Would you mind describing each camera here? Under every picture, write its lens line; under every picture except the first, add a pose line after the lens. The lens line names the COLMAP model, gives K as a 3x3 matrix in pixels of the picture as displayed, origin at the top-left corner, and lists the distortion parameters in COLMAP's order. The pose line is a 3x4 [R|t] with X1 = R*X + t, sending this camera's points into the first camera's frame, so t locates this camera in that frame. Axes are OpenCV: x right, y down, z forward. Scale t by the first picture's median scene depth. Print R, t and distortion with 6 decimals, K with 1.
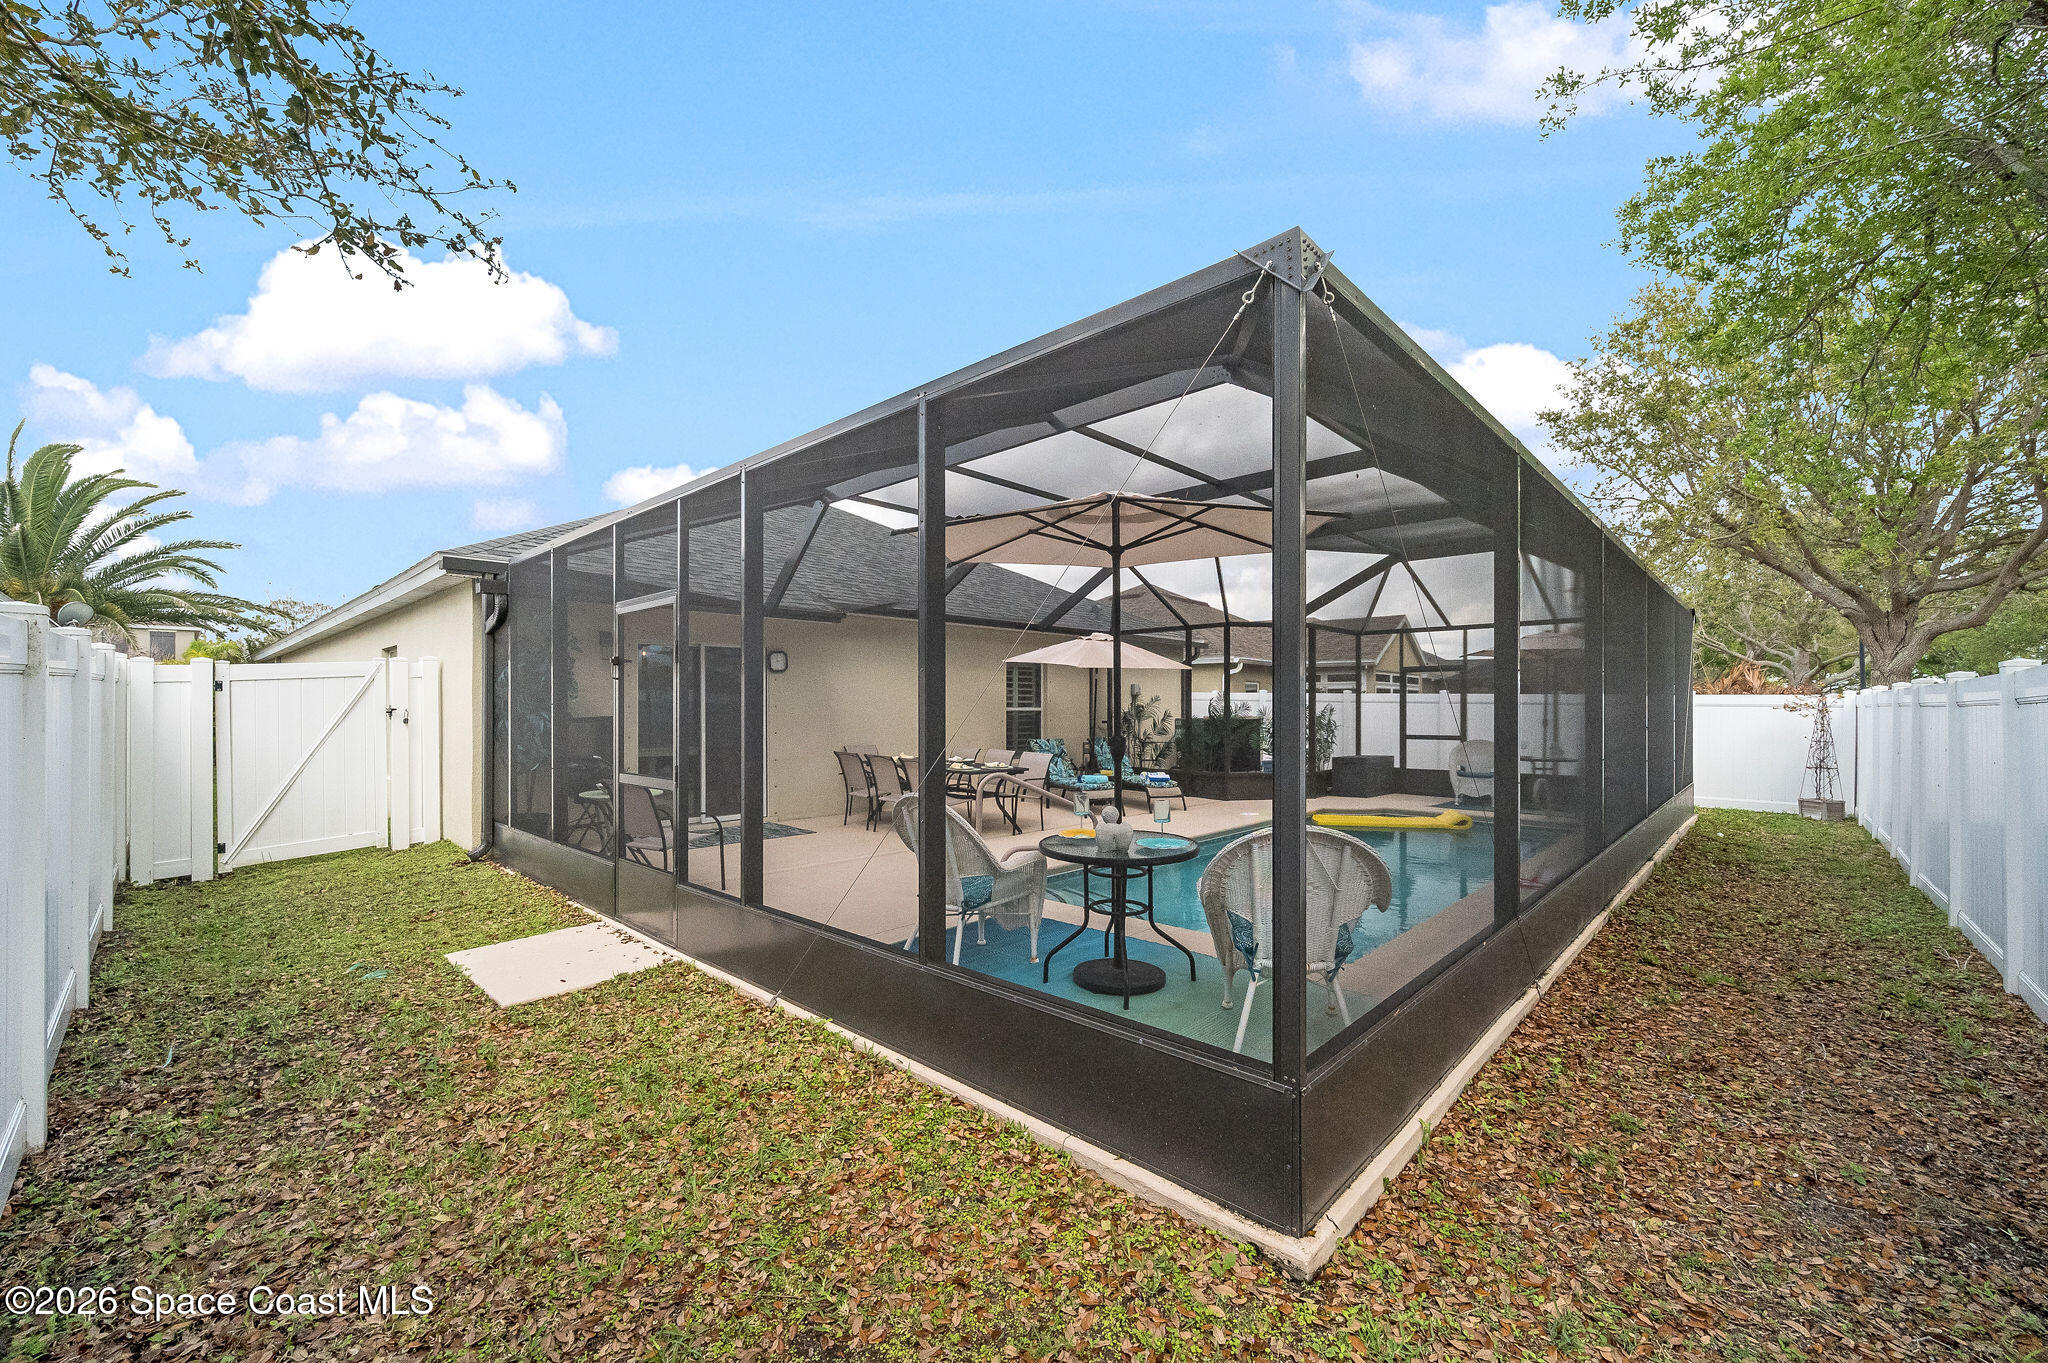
lens RADIAL K [[814.7, 0, 1044.6], [0, 814.7, 713.2], [0, 0, 1]] dist [-0.002072, 0.000384]
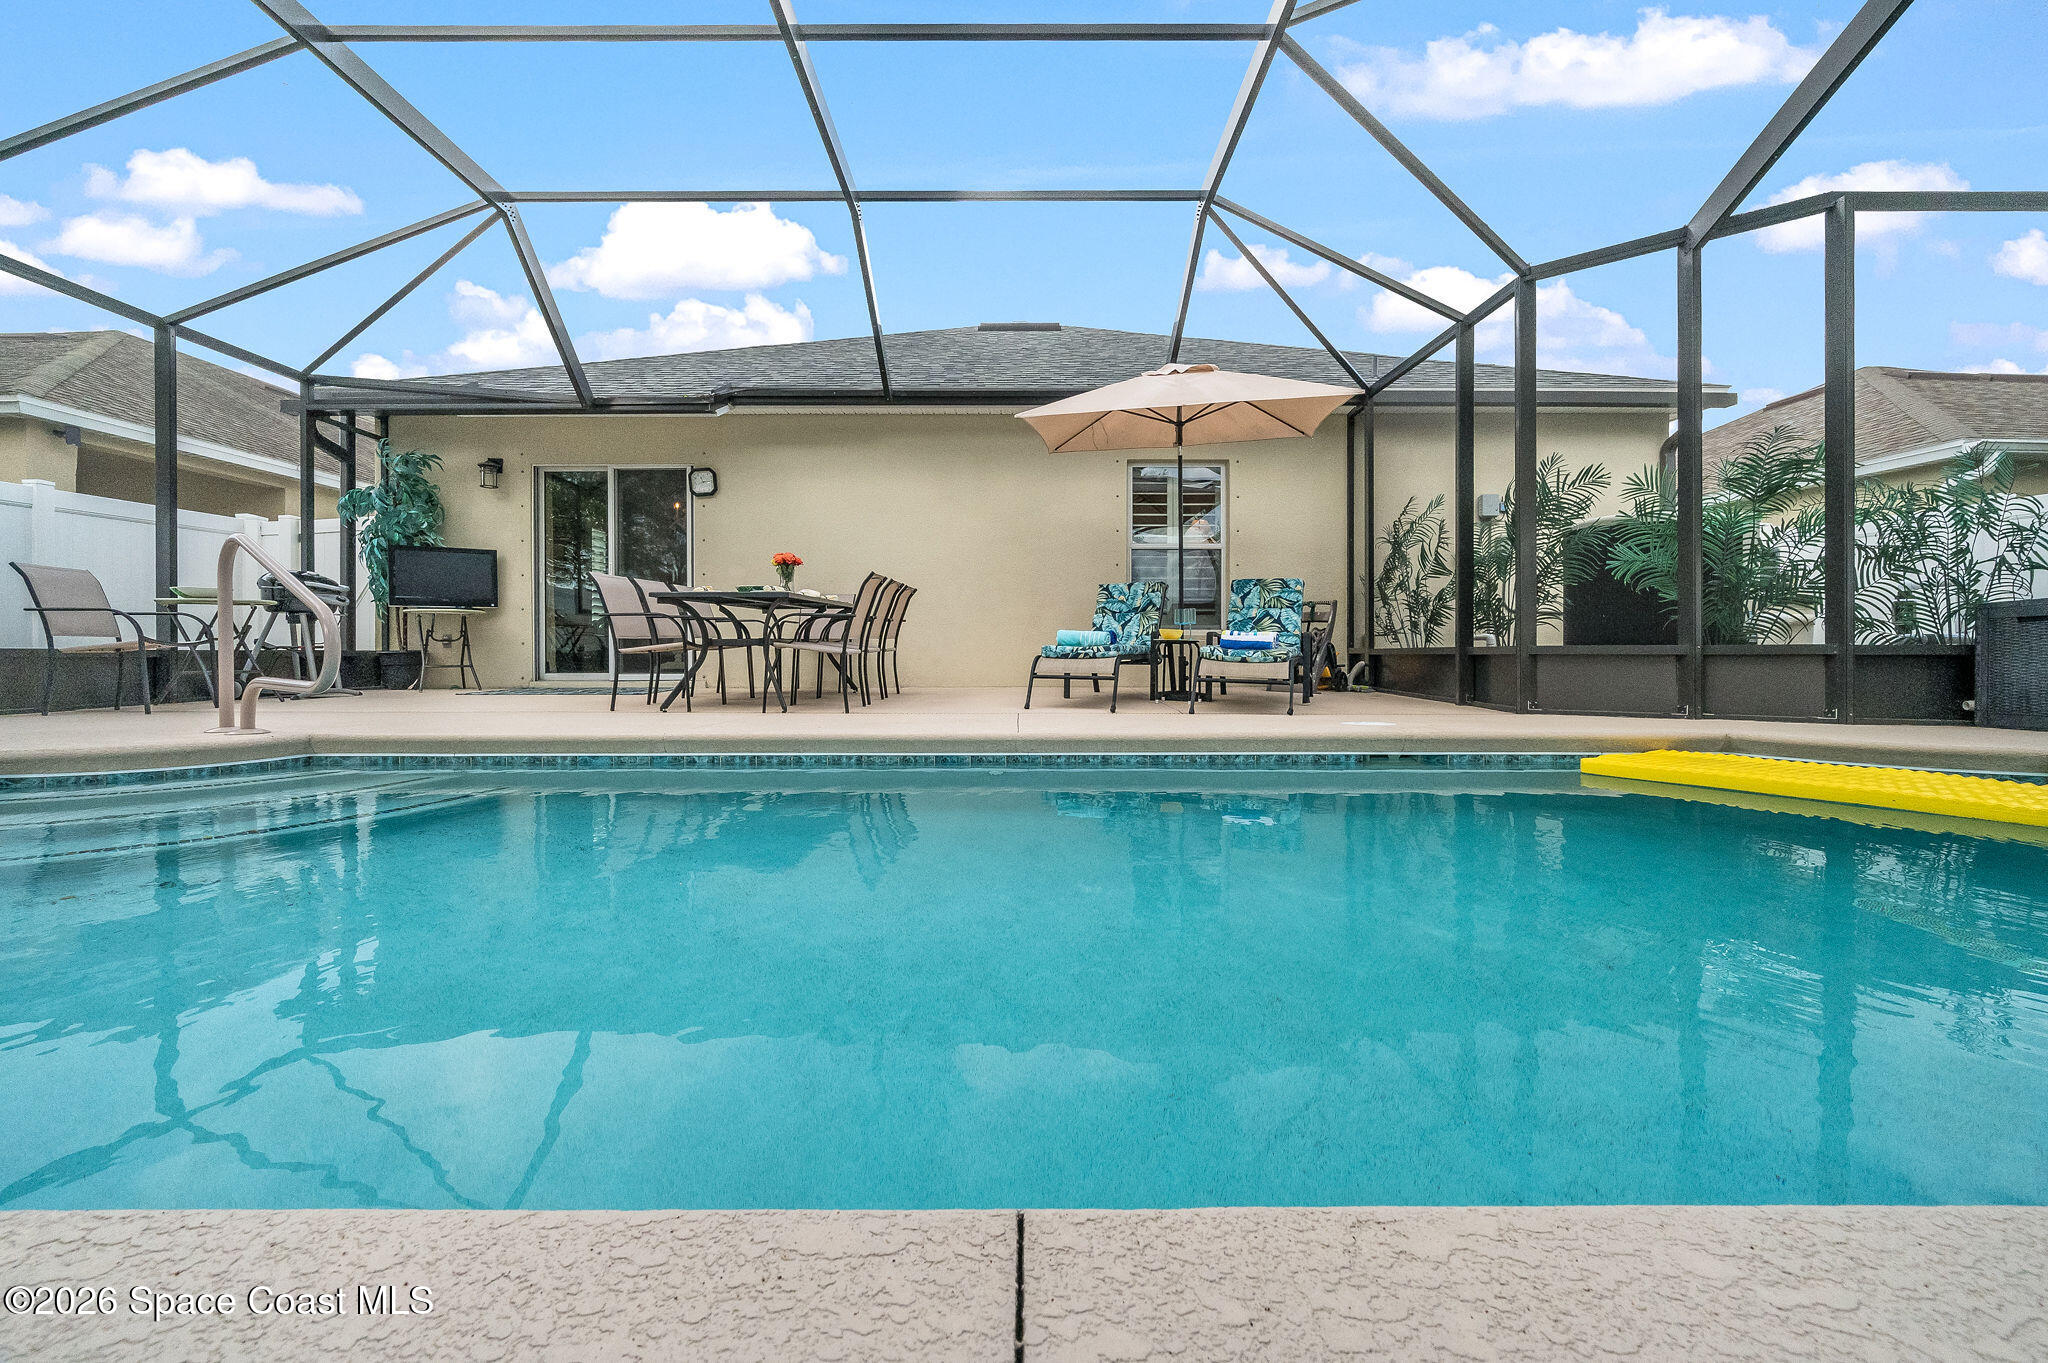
lens RADIAL K [[814.7, 0, 1026.4], [0, 814.7, 673.9], [0, 0, 1]] dist [-0.002072, 0.000384]
pose [[0.657849, 0.014236, -0.753015, 0.335203], [-0.007379, 0.999895, 0.012457, 0.078191], [0.753113, -0.002638, 0.657886, 0.521222]]
